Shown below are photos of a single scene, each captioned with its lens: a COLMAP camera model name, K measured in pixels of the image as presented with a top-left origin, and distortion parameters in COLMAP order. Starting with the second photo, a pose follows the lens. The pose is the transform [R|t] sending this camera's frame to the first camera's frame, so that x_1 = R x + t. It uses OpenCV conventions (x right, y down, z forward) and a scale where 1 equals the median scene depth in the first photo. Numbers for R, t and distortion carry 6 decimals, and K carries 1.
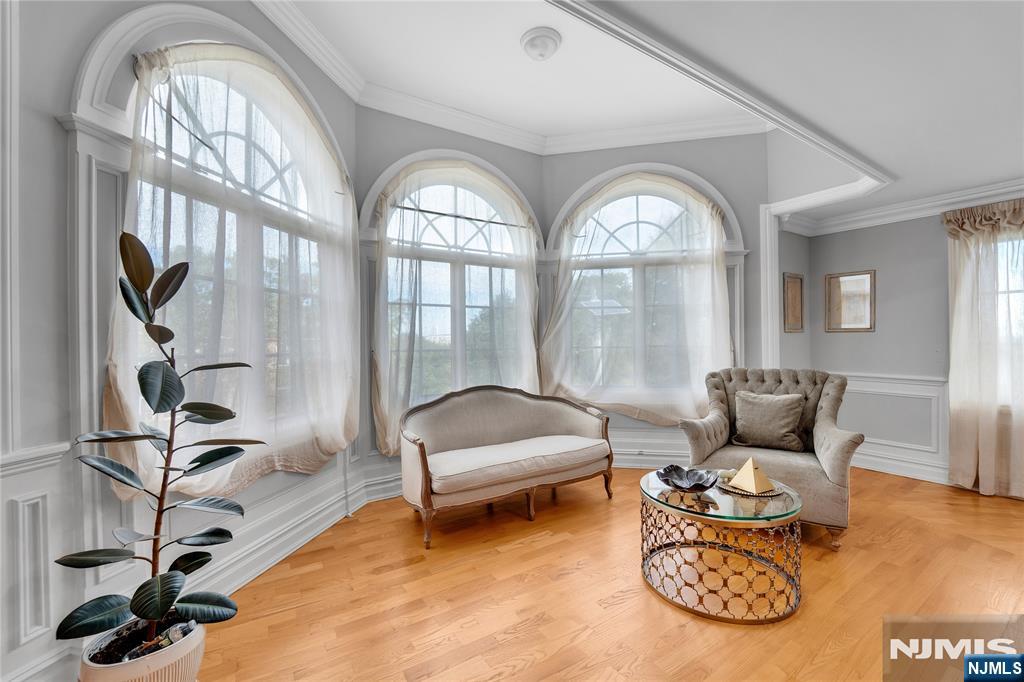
lens RADIAL K [[419.0, 0, 507.8], [0, 419.0, 340.2], [0, 0, 1]] dist [-0.020695, -0.000843]
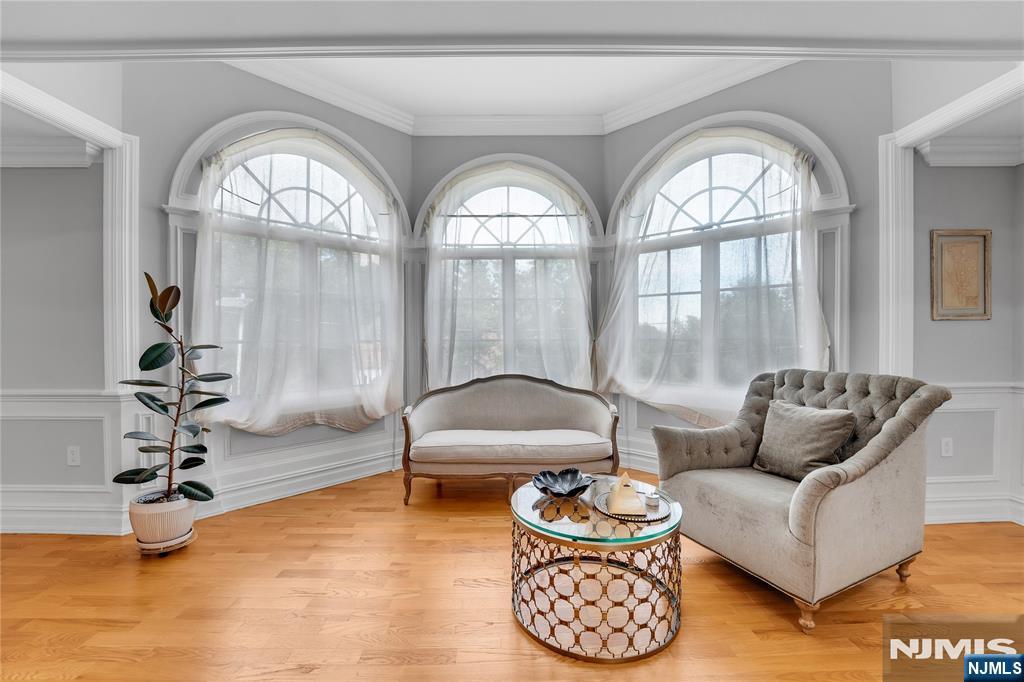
lens RADIAL K [[419.0, 0, 506.6], [0, 419.0, 338.9], [0, 0, 1]] dist [-0.020695, -0.000843]
pose [[0.849444, 0.011017, -0.527563, 0.519690], [-0.001670, 0.999833, 0.018191, -0.000093], [0.527676, -0.014571, 0.849321, 0.104589]]
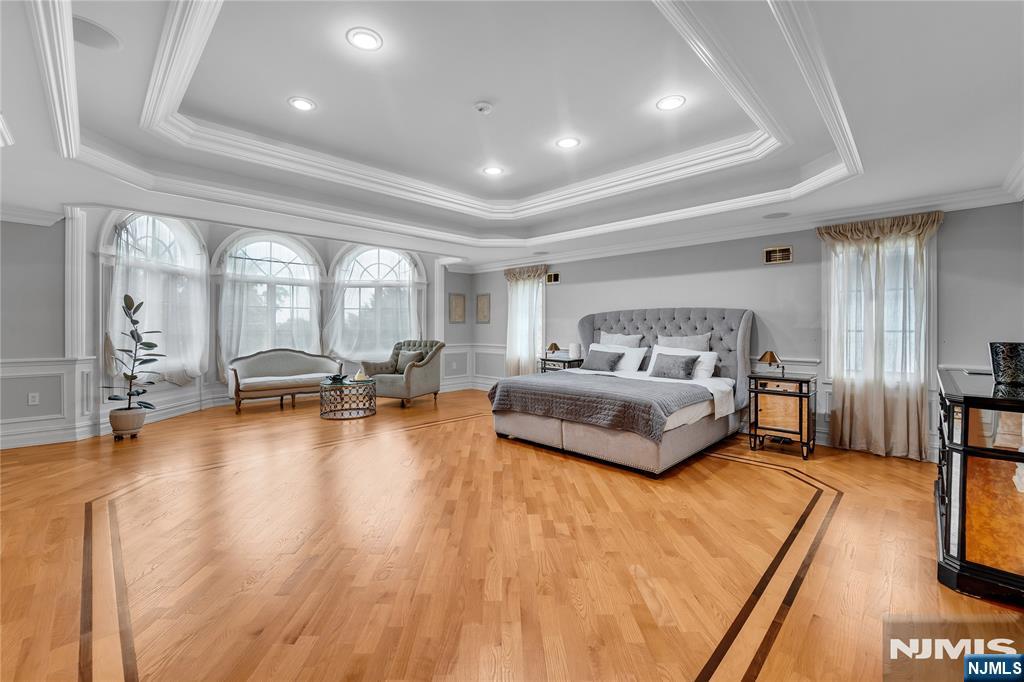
lens RADIAL K [[419.0, 0, 496.0], [0, 419.0, 325.0], [0, 0, 1]] dist [-0.020695, -0.000843]
pose [[0.978269, 0.010837, 0.207058, 0.563234], [-0.009451, 0.999926, -0.007682, 0.002246], [-0.207126, 0.005558, 0.978298, -1.201822]]
